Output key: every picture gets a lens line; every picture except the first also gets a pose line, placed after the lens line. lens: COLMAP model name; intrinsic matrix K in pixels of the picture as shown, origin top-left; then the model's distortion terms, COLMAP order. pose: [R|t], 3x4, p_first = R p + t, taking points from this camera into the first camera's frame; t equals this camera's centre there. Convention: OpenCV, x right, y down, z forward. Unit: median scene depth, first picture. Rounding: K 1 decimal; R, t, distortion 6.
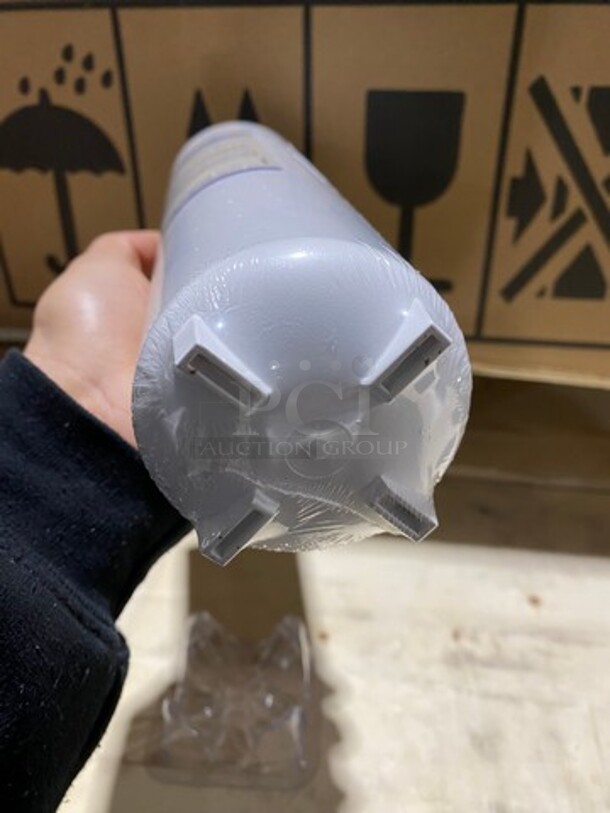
lens RADIAL K [[608.7, 0, 305.0], [0, 608.7, 406.5], [0, 0, 1]] dist [0.002276, 0.001916]
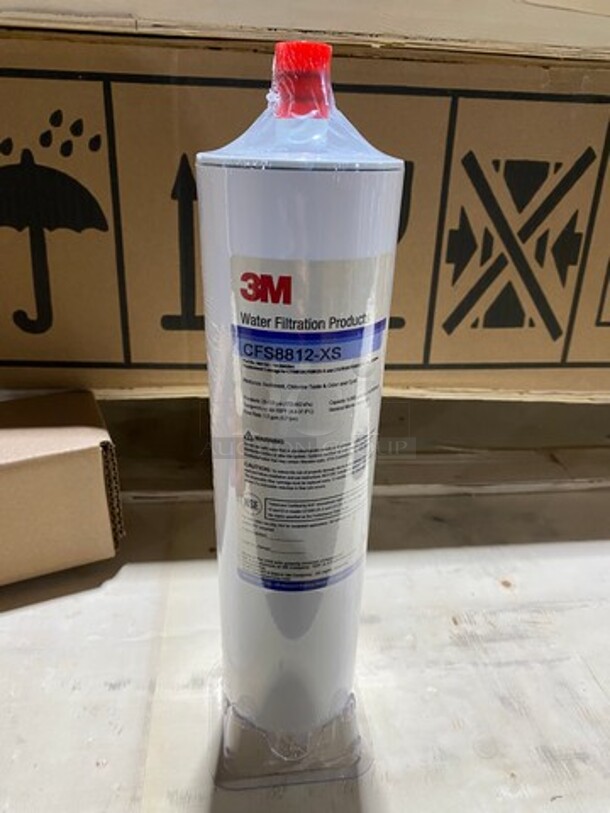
lens RADIAL K [[606.3, 0, 287.9], [0, 606.3, 412.5], [0, 0, 1]] dist [0.024385, -0.000236]
pose [[0.966213, -0.074586, 0.246716, -0.301811], [0.103279, 0.989045, -0.105470, 0.082263], [-0.236147, 0.127388, 0.963331, -0.057828]]
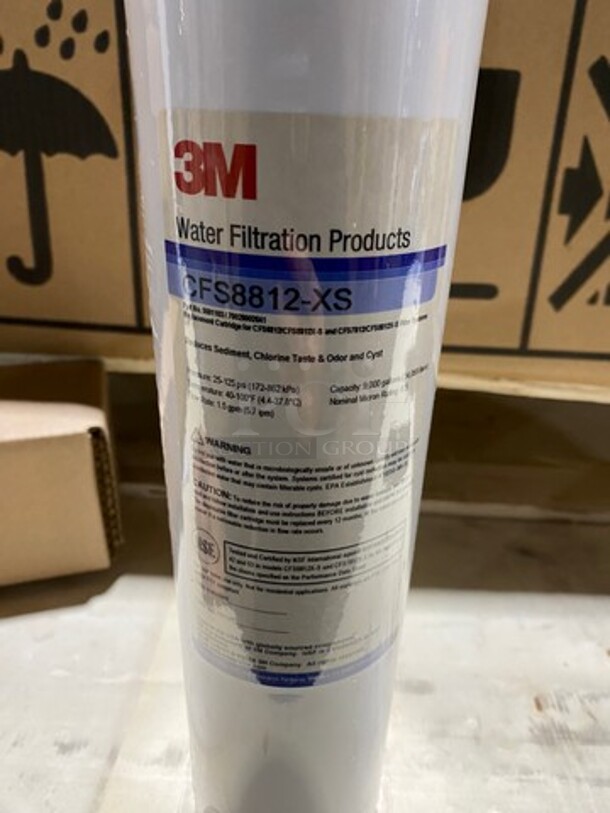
lens RADIAL K [[610.0, 0, 310.7], [0, 610.0, 397.6], [0, 0, 1]] dist [0.004267, 0.002100]
pose [[0.990747, -0.010483, 0.135313, -0.161682], [0.026293, 0.992950, -0.115585, 0.055731], [-0.133148, 0.118073, 0.984038, 0.192245]]
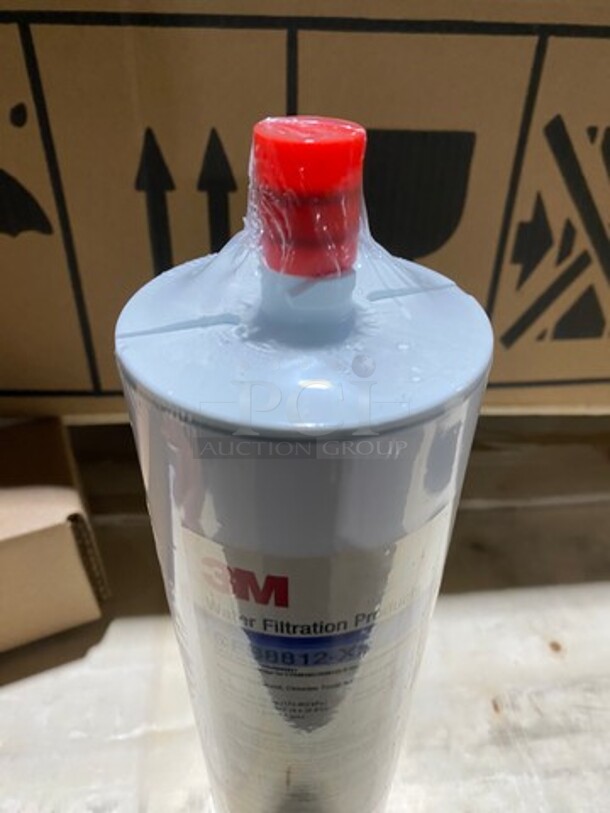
lens RADIAL K [[608.7, 0, 305.0], [0, 608.7, 406.5], [0, 0, 1]] dist [0.002276, 0.001916]
pose [[0.967715, -0.127352, 0.217508, -0.196613], [0.106592, 0.988776, 0.104693, -0.230168], [-0.228399, -0.078128, 0.970428, 0.171351]]
